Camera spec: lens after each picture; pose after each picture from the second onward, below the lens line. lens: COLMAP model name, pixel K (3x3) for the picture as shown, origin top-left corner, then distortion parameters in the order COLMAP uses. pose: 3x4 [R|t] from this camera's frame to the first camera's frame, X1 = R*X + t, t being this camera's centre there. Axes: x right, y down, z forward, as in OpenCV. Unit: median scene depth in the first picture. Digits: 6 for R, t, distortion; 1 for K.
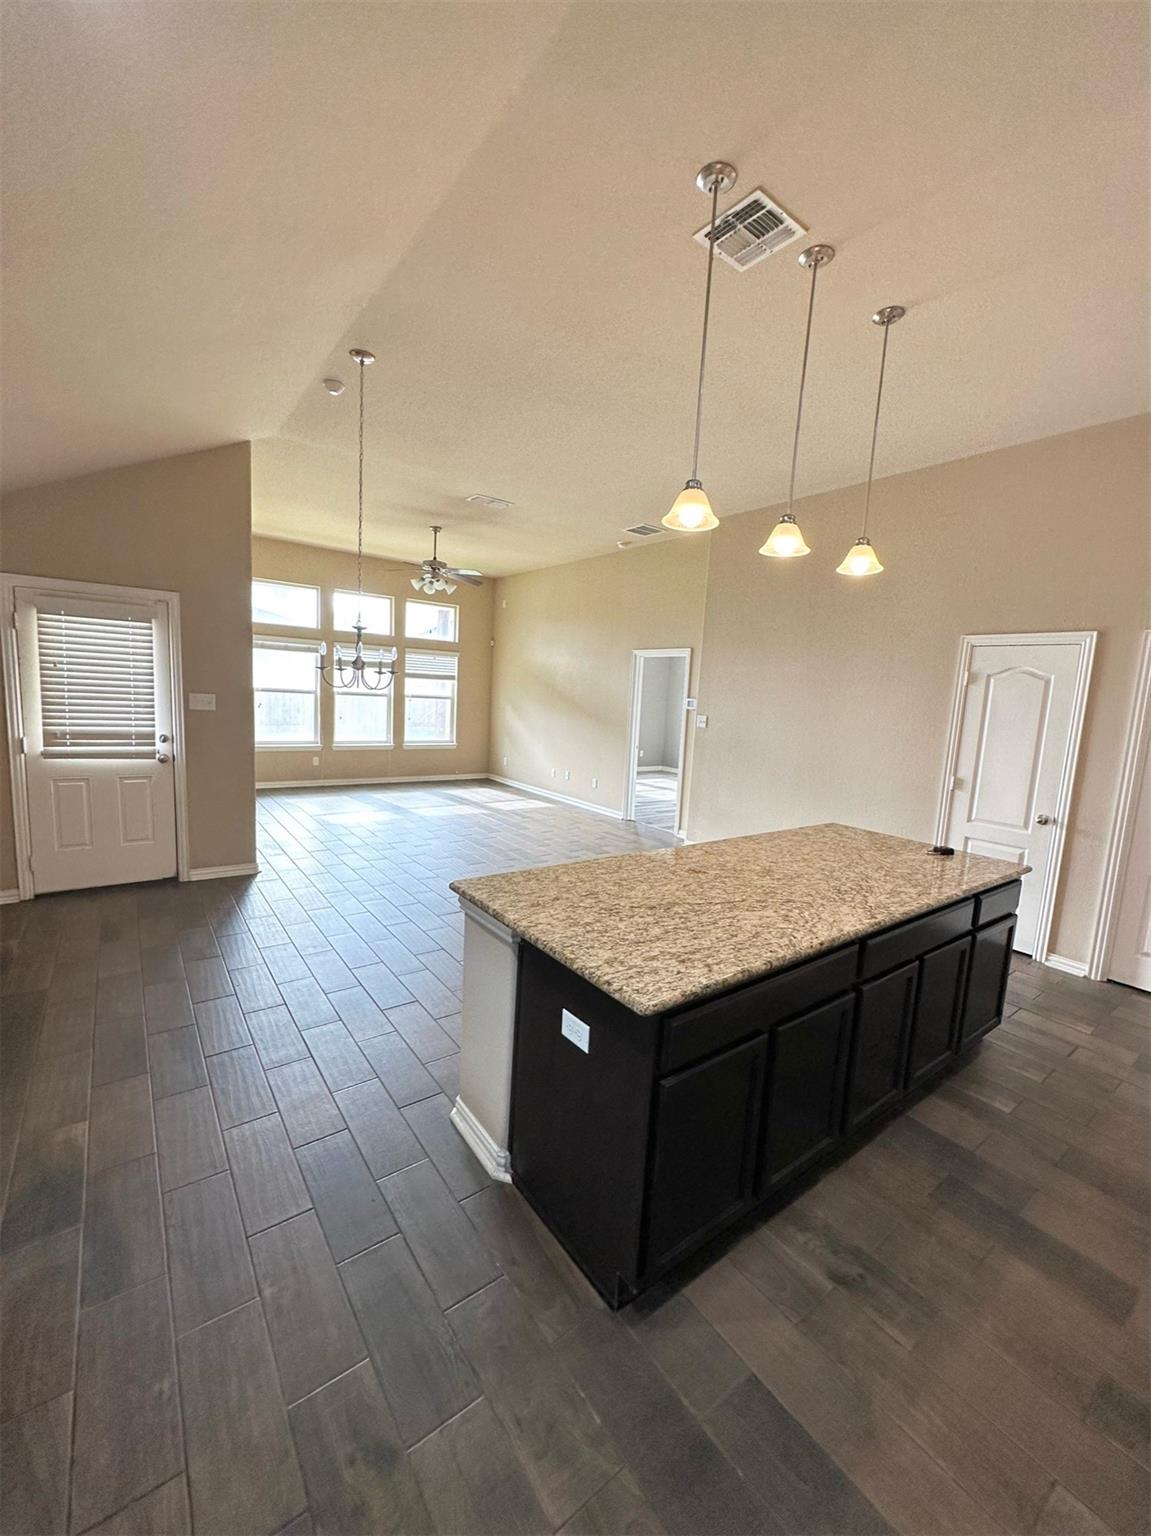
lens RADIAL K [[612.9, 0, 575.5], [0, 612.9, 768.0], [0, 0, 1]] dist [-0.001202, 0.000071]
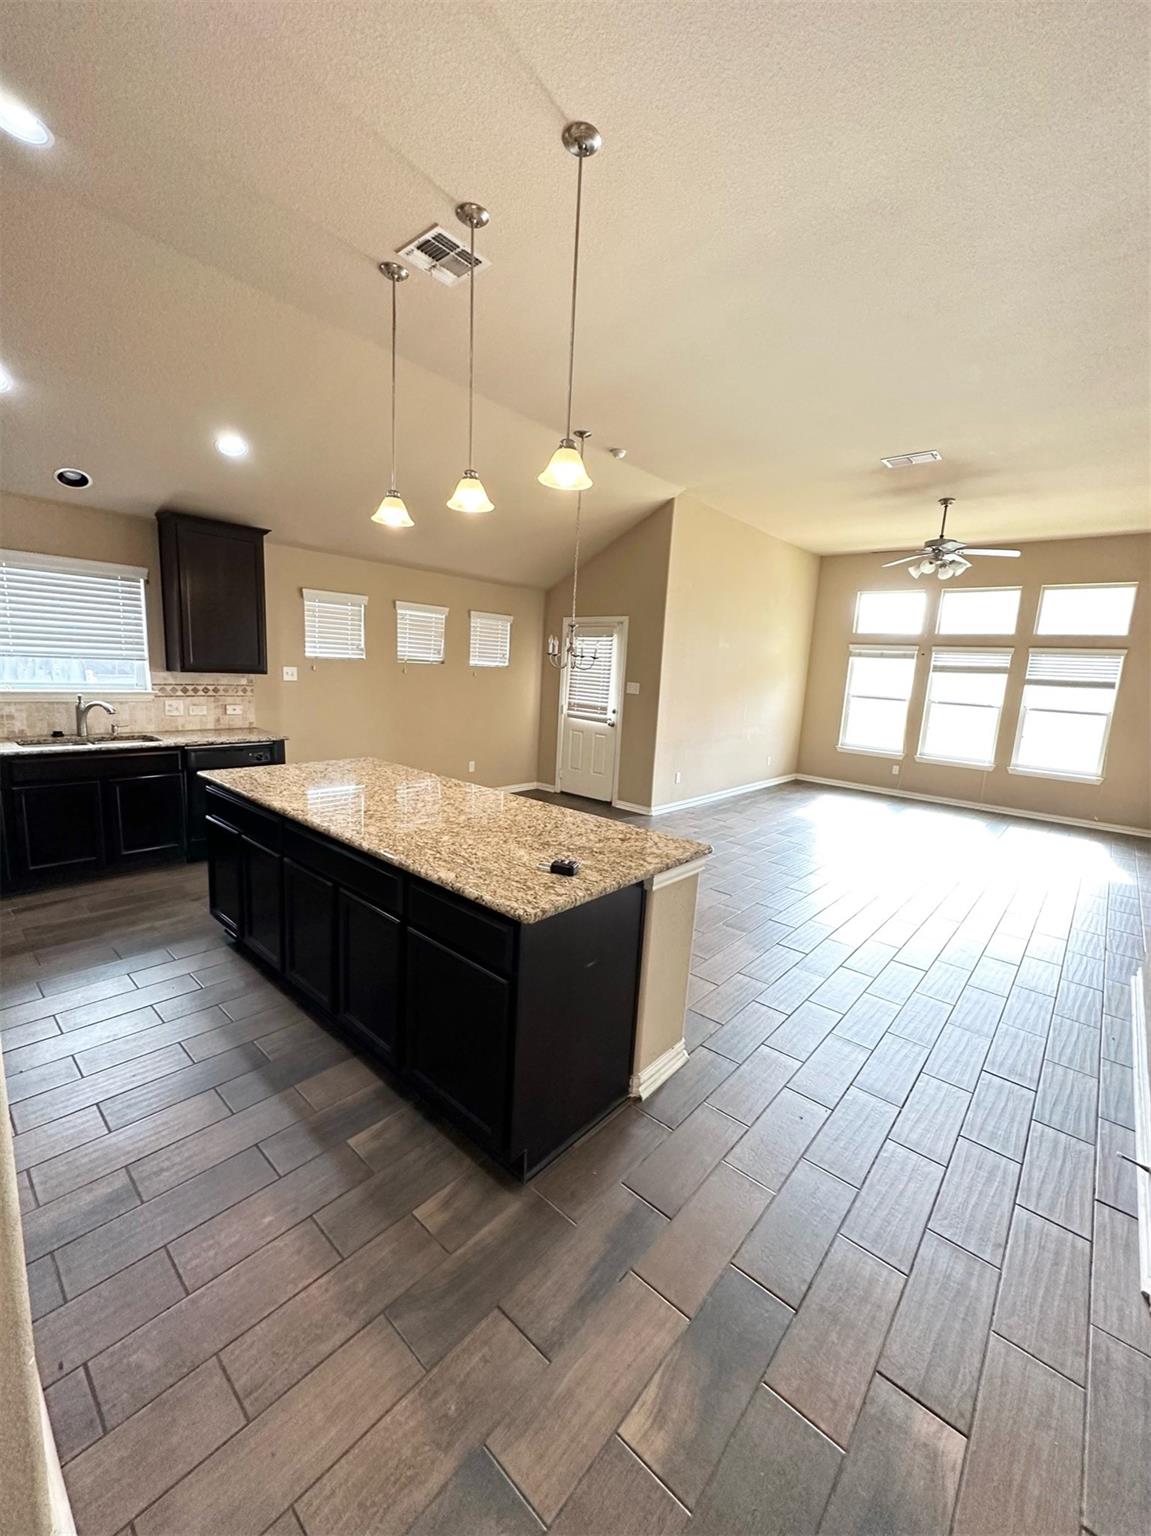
lens RADIAL K [[612.9, 0, 575.5], [0, 612.9, 768.0], [0, 0, 1]] dist [-0.001202, 0.000071]
pose [[0.211038, 0.116701, -0.970486, 0.796345], [-0.167618, 0.982462, 0.081691, -0.016671], [0.962999, 0.145431, 0.226898, 0.552133]]
